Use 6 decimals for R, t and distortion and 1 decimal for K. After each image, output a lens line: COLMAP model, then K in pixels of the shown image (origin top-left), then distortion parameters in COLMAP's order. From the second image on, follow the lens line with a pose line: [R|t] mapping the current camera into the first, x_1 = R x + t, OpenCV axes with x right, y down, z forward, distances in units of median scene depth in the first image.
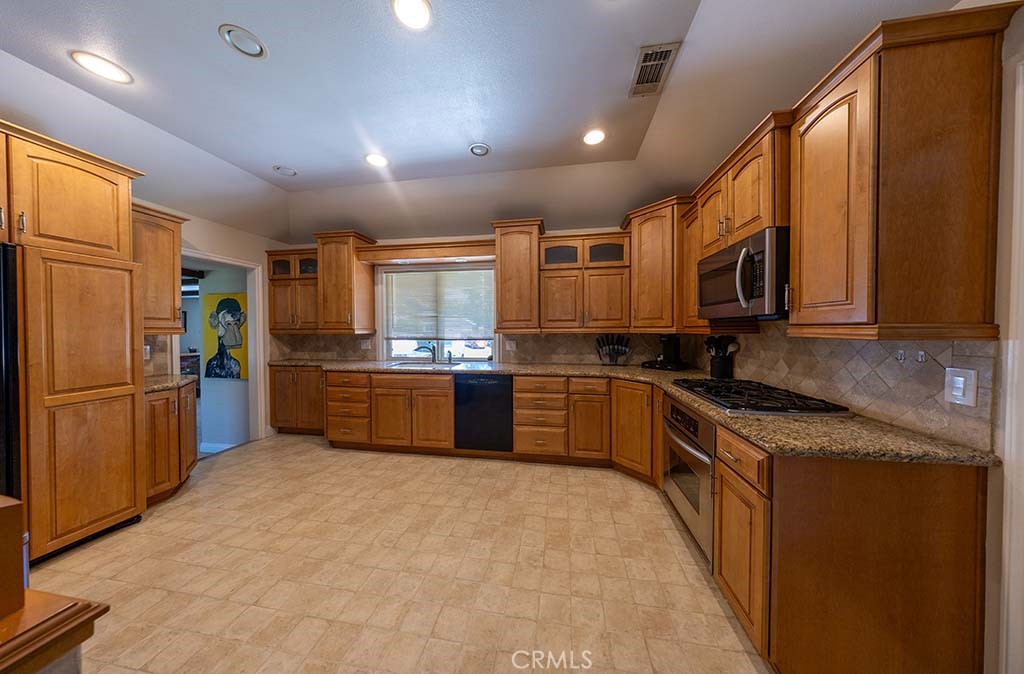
lens RADIAL K [[297.2, 0, 512.3], [0, 297.2, 333.4], [0, 0, 1]] dist [0.001048, -0.000005]
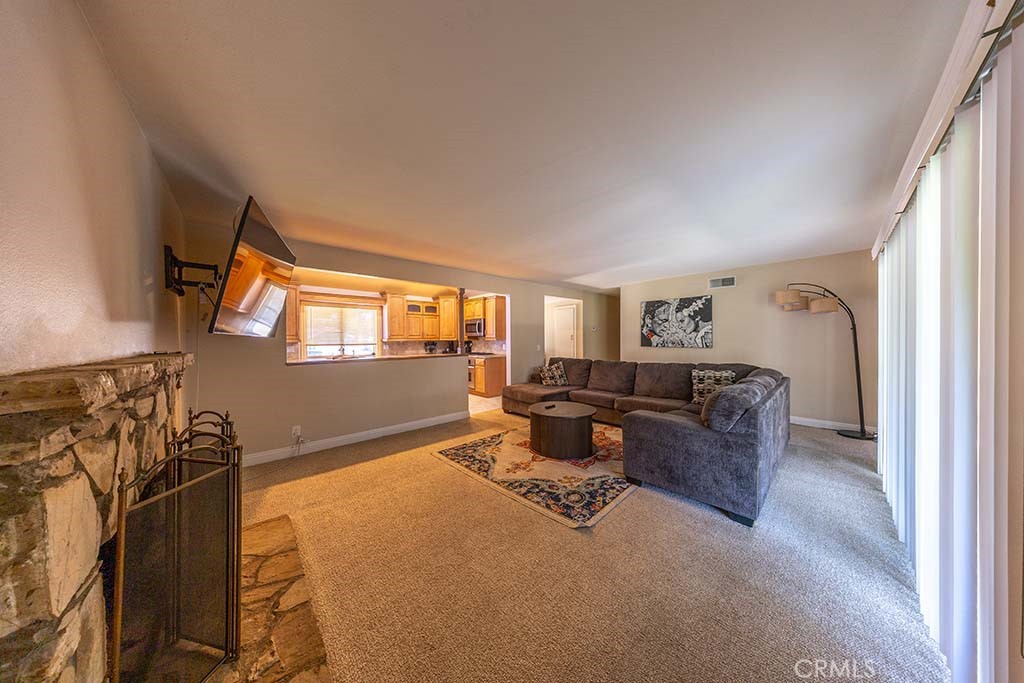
lens RADIAL K [[298.8, 0, 506.0], [0, 298.8, 339.6], [0, 0, 1]] dist [0.000787, 0.000009]
pose [[0.636637, -0.001301, 0.771163, -1.191582], [0.014768, 0.999836, -0.010505, 0.025818], [-0.771022, 0.018076, 0.636552, -1.079281]]
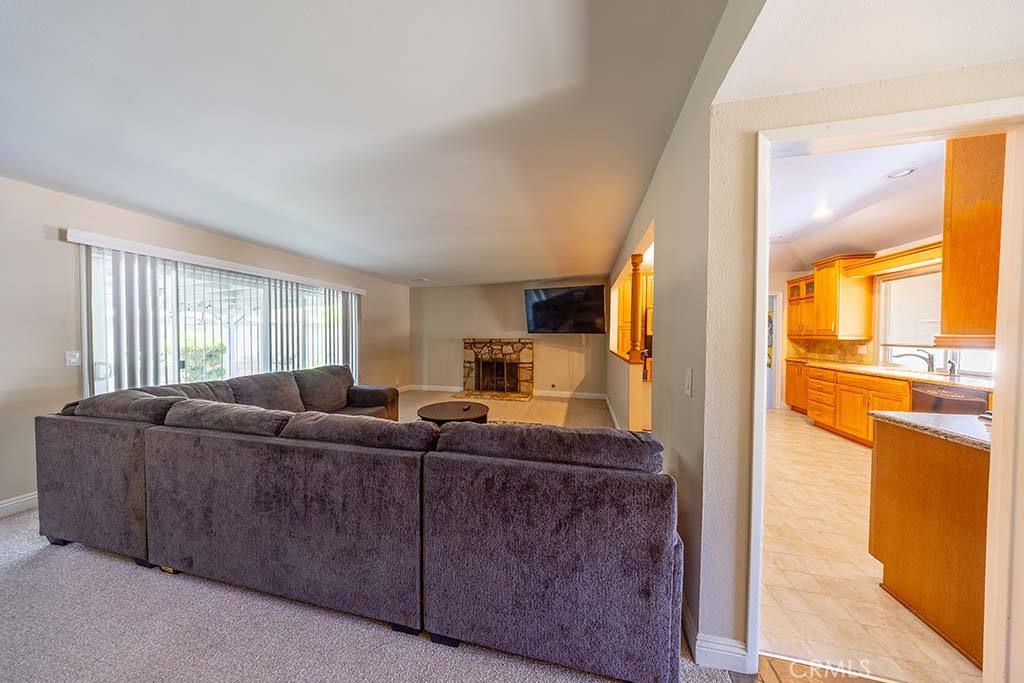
lens RADIAL K [[298.8, 0, 510.2], [0, 298.8, 340.5], [0, 0, 1]] dist [0.000787, 0.000009]
pose [[-0.079706, 0.024263, -0.996523, 0.841846], [-0.017589, 0.999514, 0.025742, -0.002658], [0.996663, 0.019580, -0.079241, -0.250782]]
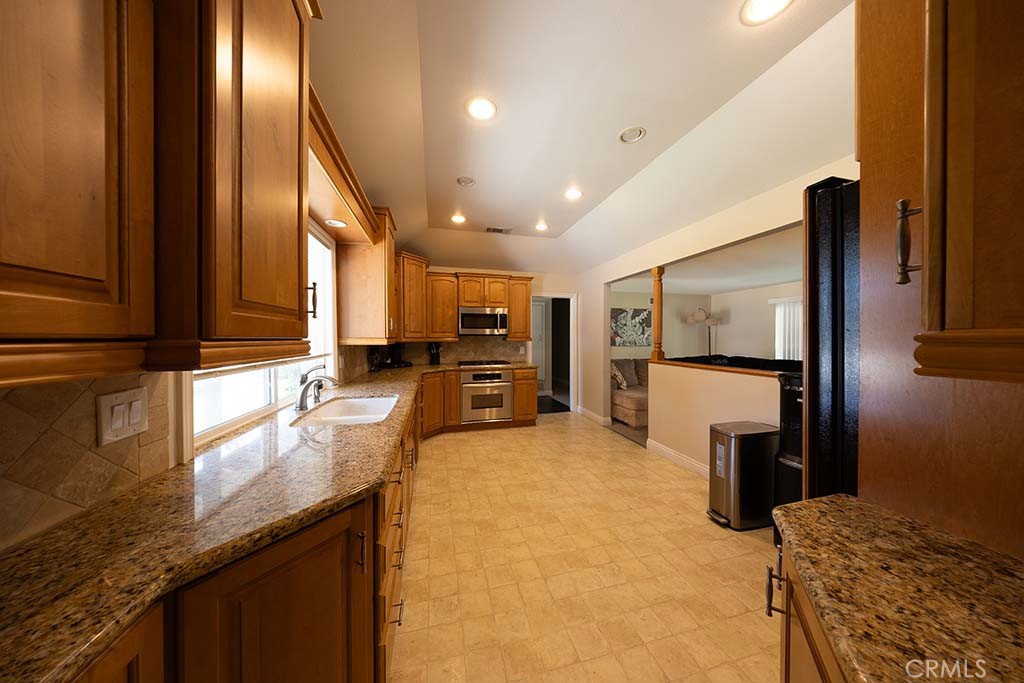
lens RADIAL K [[298.8, 0, 510.2], [0, 298.8, 340.4], [0, 0, 1]] dist [0.000787, 0.000009]
pose [[-0.401810, -0.001807, 0.915721, -0.929538], [0.016865, 0.999814, 0.009373, -0.011256], [-0.915568, 0.019210, -0.401705, 0.994288]]
